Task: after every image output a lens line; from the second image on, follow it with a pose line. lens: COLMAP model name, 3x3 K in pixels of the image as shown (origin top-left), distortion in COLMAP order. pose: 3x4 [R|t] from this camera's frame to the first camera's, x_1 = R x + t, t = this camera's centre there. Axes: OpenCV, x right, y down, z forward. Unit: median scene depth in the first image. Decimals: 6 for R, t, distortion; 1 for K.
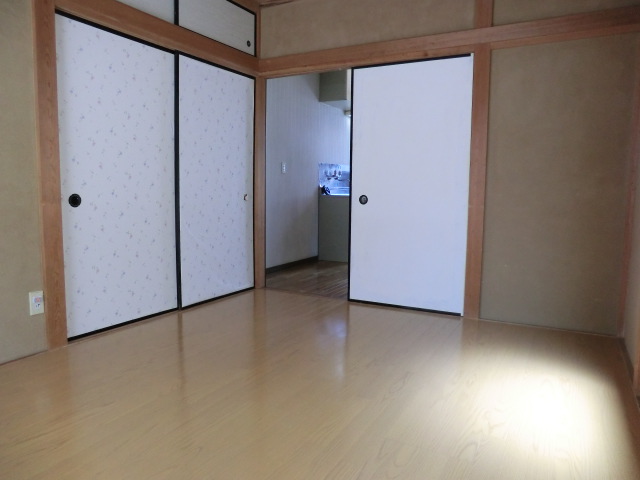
lens RADIAL K [[458.3, 0, 321.1], [0, 458.3, 237.6], [0, 0, 1]] dist [-0.059053, 0.027803]
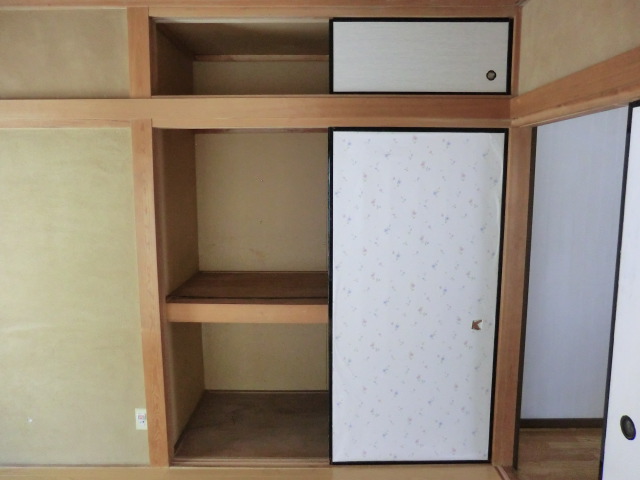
lens RADIAL K [[458.3, 0, 323.0], [0, 458.3, 244.0], [0, 0, 1]] dist [-0.059053, 0.027803]
pose [[0.491196, 0.112539, -0.863749, 0.260452], [-0.090452, 0.992848, 0.077921, -0.231999], [0.866340, 0.039853, 0.497862, 0.517024]]
